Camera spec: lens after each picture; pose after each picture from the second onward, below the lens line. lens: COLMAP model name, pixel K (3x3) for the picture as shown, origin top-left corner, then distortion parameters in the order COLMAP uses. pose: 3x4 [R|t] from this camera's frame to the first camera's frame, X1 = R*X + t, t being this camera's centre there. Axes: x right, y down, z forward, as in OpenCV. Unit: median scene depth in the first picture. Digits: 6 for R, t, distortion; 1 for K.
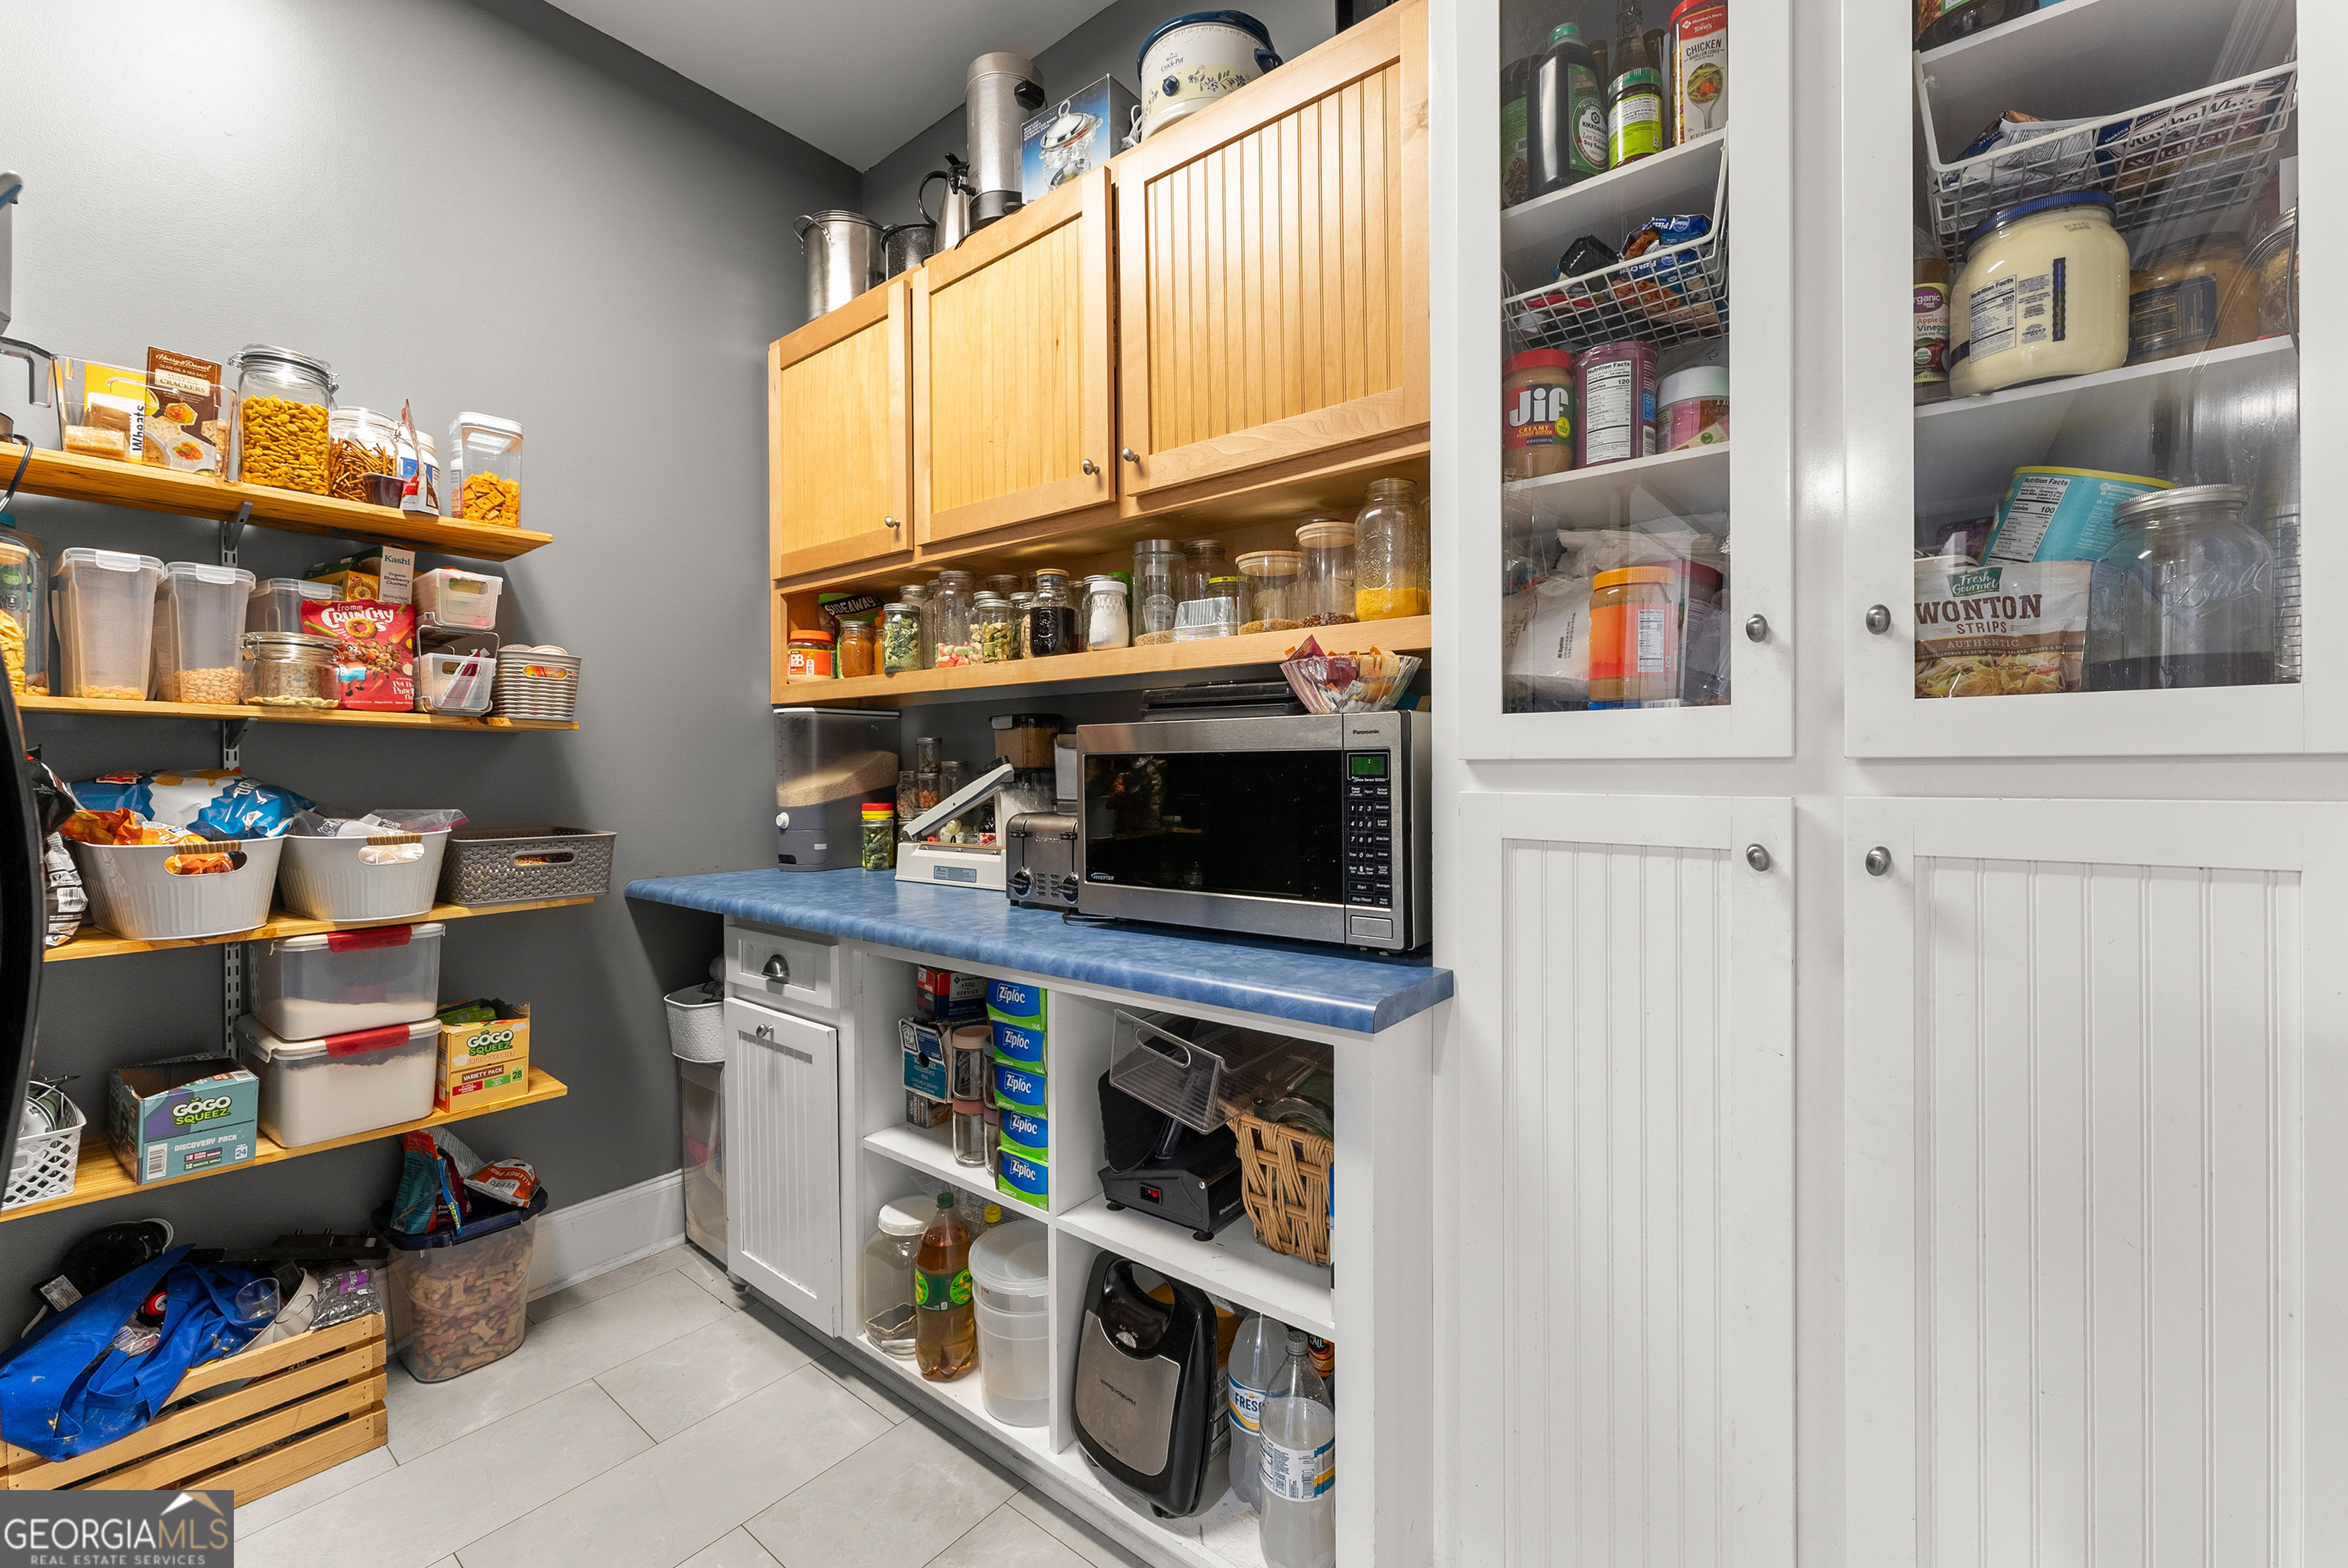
lens RADIAL K [[955.6, 0, 1190.5], [0, 955.6, 767.1], [0, 0, 1]] dist [0.001176, 0.000880]
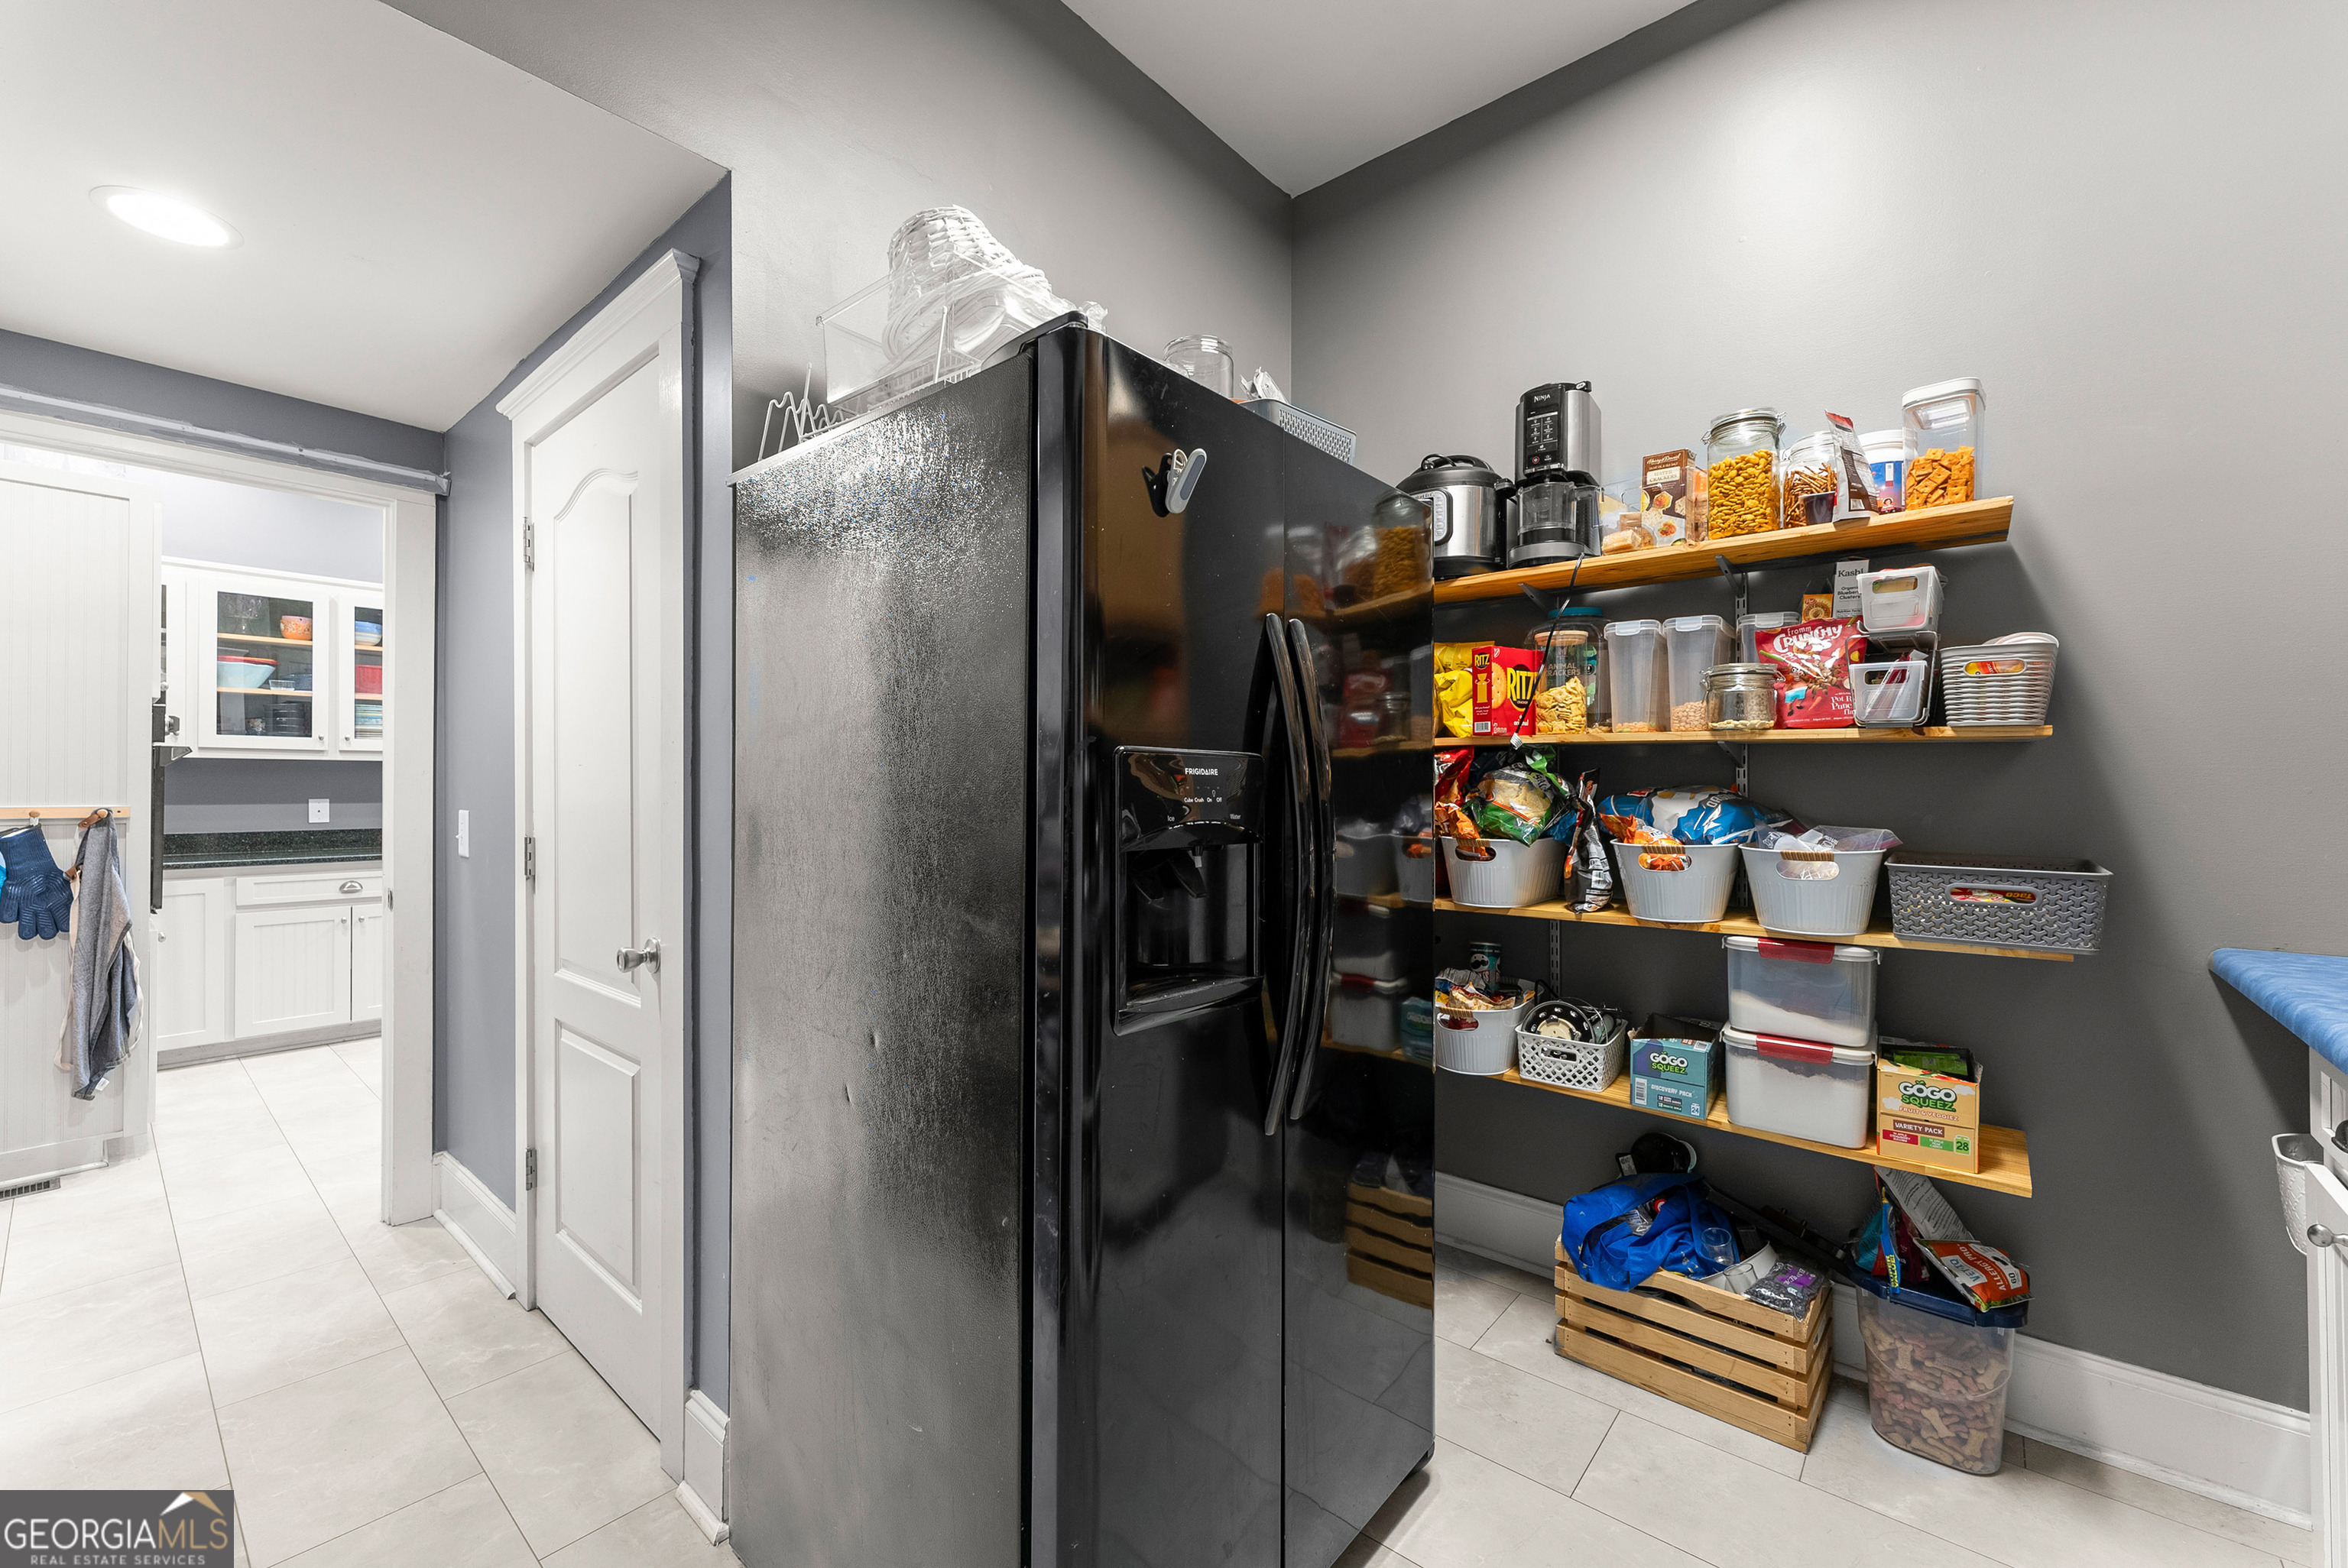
lens RADIAL K [[955.6, 0, 1184.1], [0, 955.6, 784.6], [0, 0, 1]] dist [0.001176, 0.000880]
pose [[-0.048488, 0.000285, -0.998824, 0.210082], [0.000302, 1.000000, 0.000271, 0.000543], [0.998824, -0.000288, -0.048488, 0.415487]]
